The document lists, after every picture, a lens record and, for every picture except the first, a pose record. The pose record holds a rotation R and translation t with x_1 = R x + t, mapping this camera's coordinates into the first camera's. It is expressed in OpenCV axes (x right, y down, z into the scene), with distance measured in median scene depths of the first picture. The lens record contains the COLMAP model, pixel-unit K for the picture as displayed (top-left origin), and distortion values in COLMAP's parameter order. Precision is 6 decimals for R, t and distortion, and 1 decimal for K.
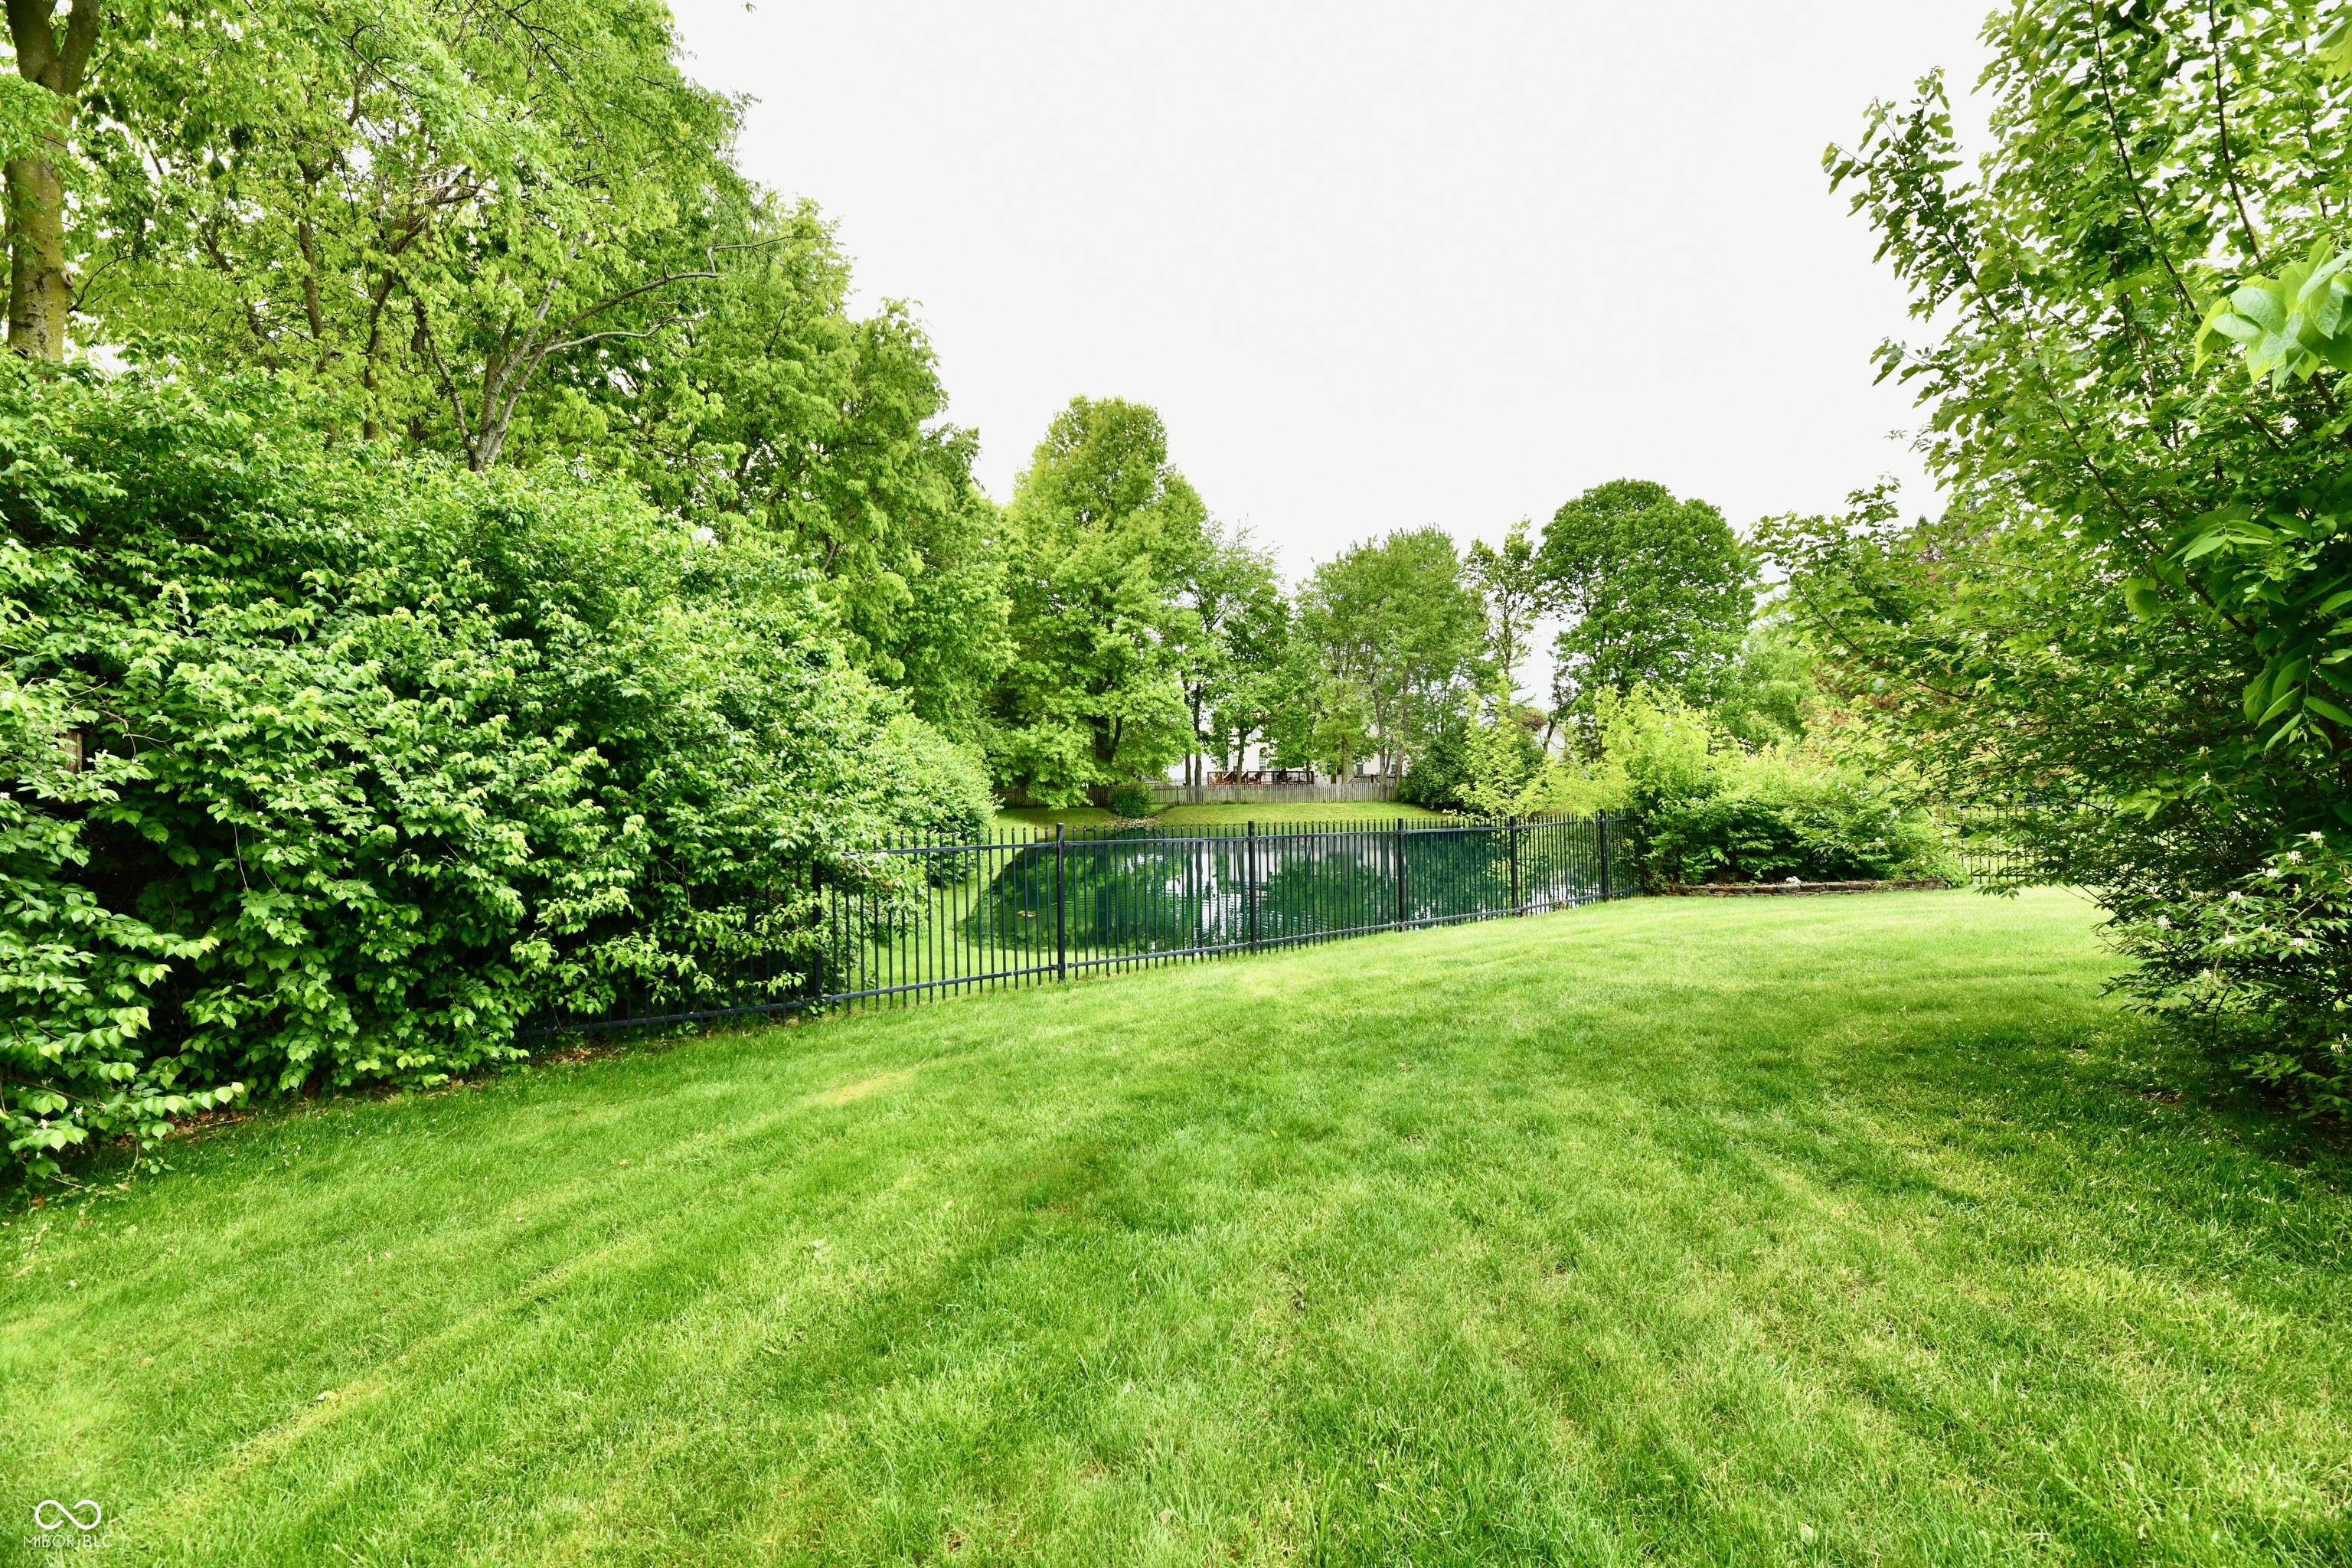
lens RADIAL K [[942.8, 0, 1179.7], [0, 942.8, 786.7], [0, 0, 1]] dist [-0.003815, -0.000681]
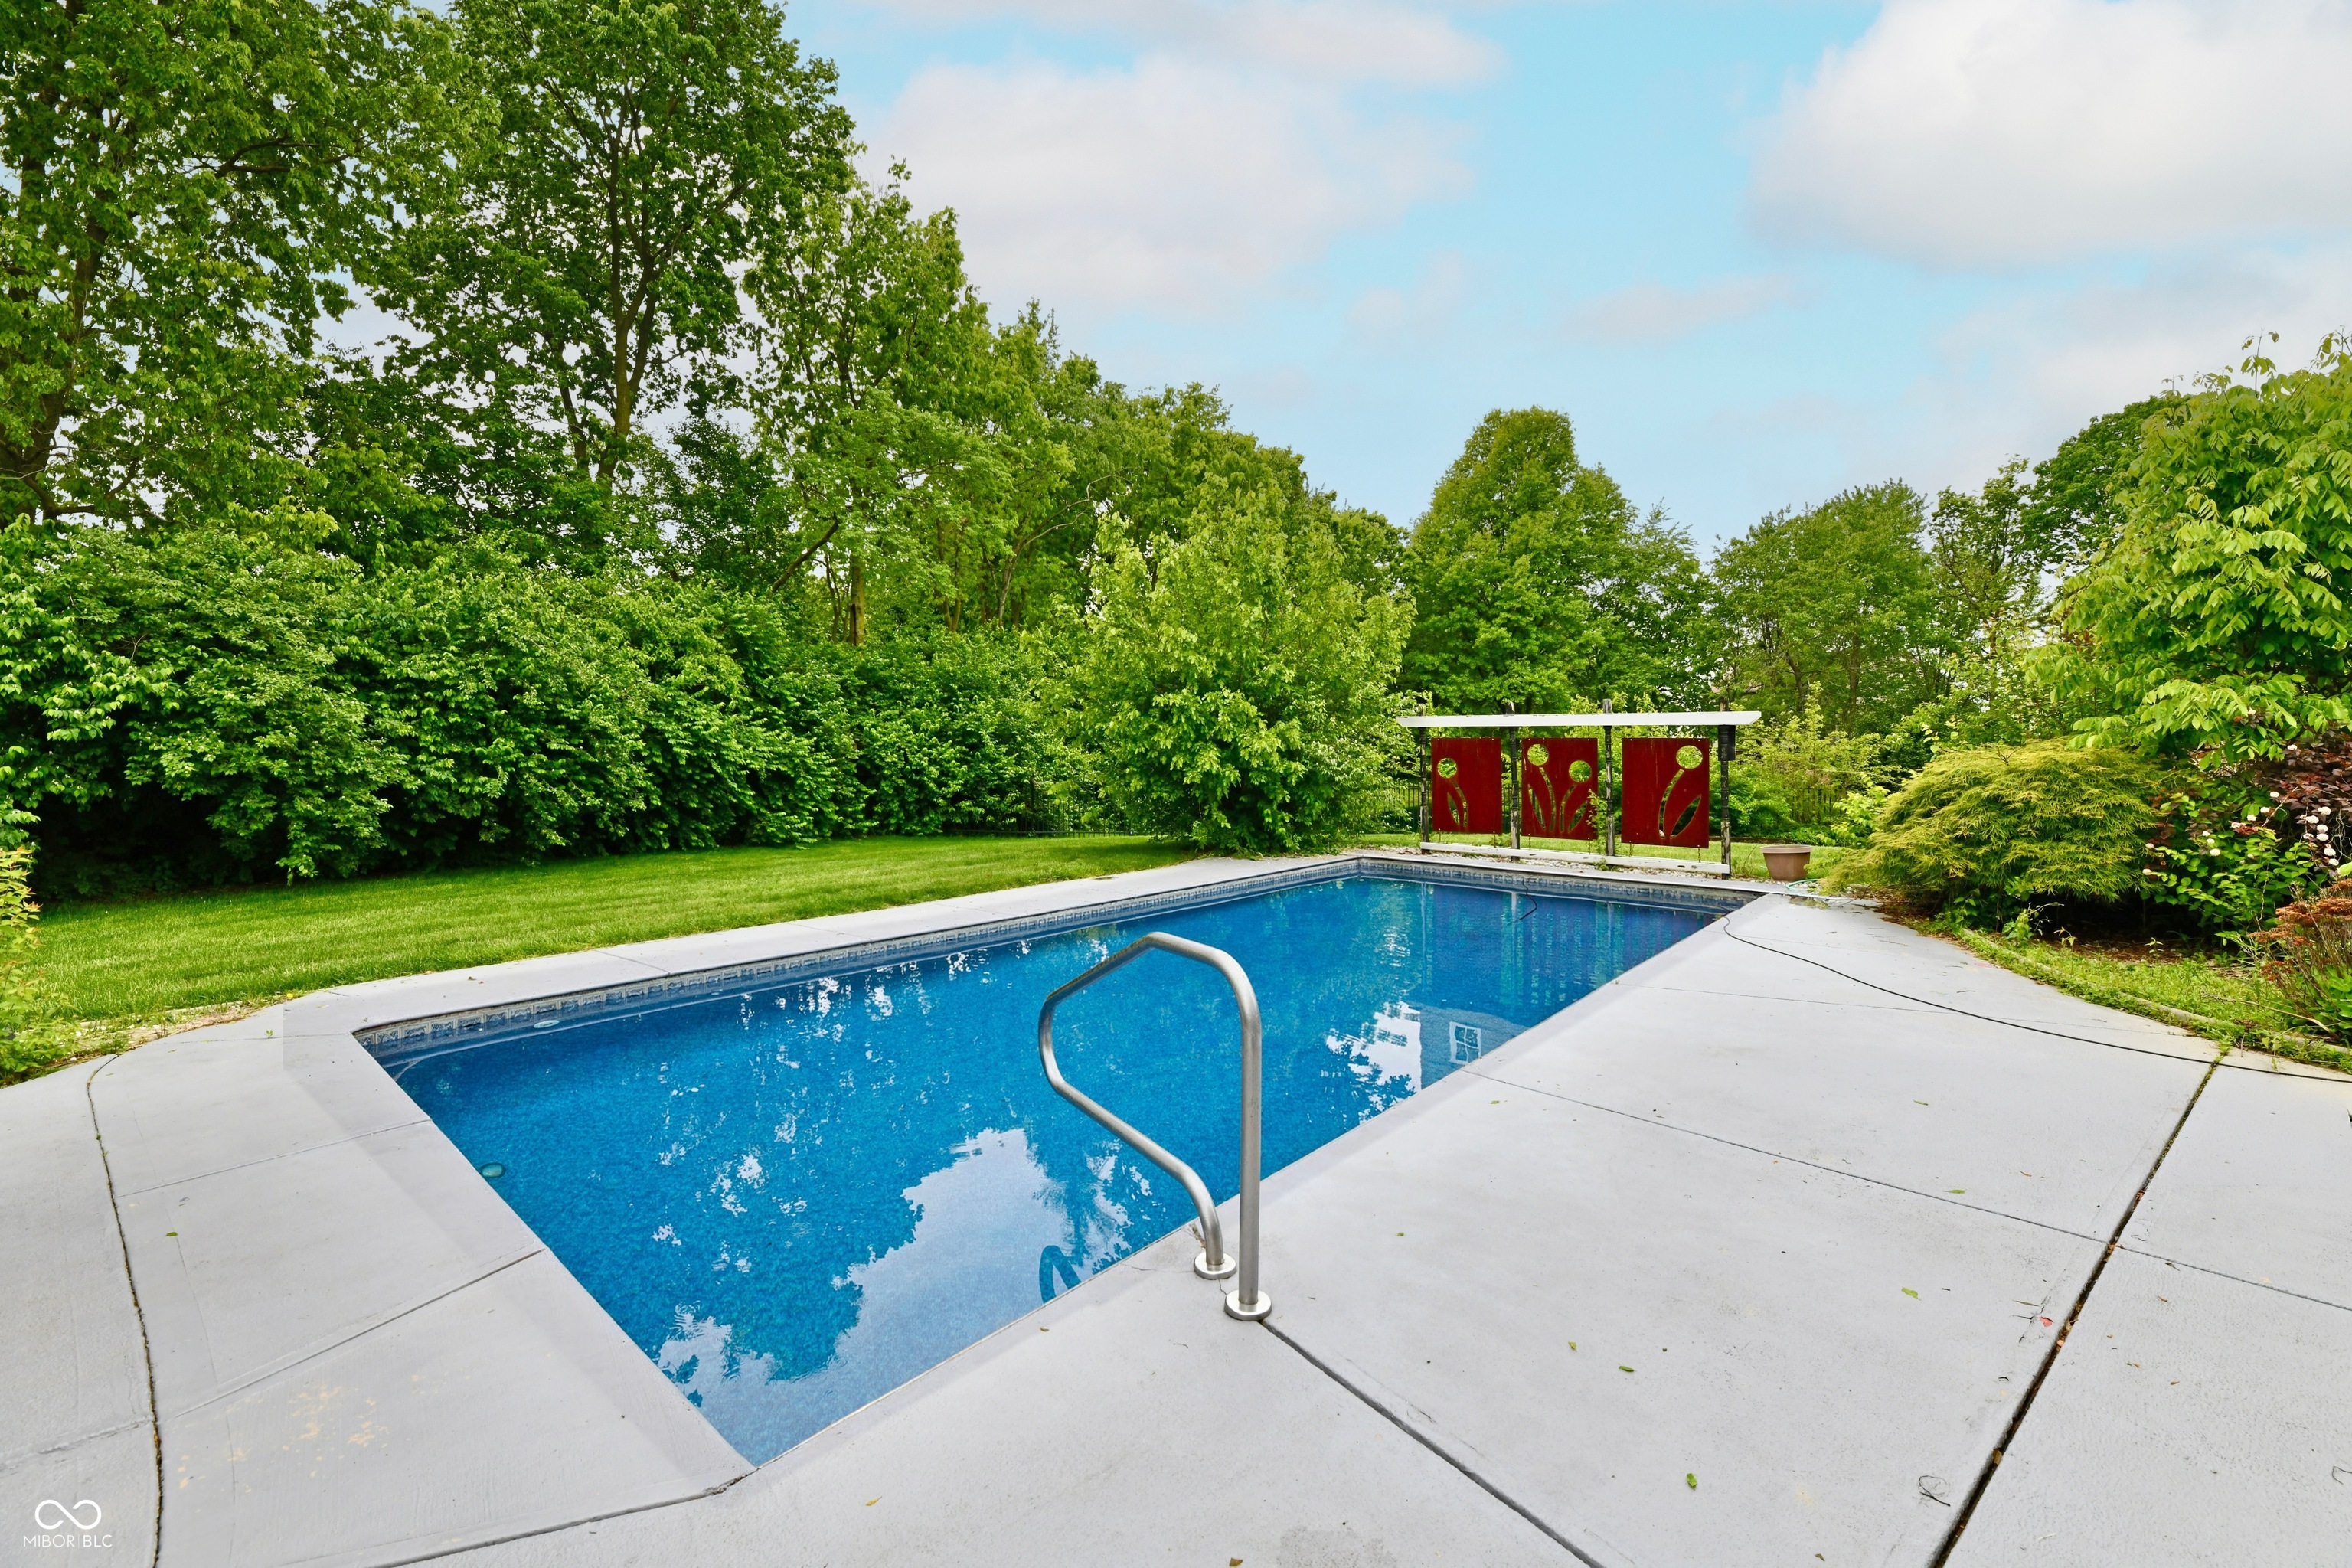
lens RADIAL K [[942.8, 0, 1161.5], [0, 942.8, 774.0], [0, 0, 1]] dist [-0.003815, -0.000681]
pose [[0.827449, 0.024441, -0.561009, 0.245208], [-0.014288, 0.999645, 0.022476, -0.003255], [0.561359, -0.010582, 0.827505, -0.182928]]
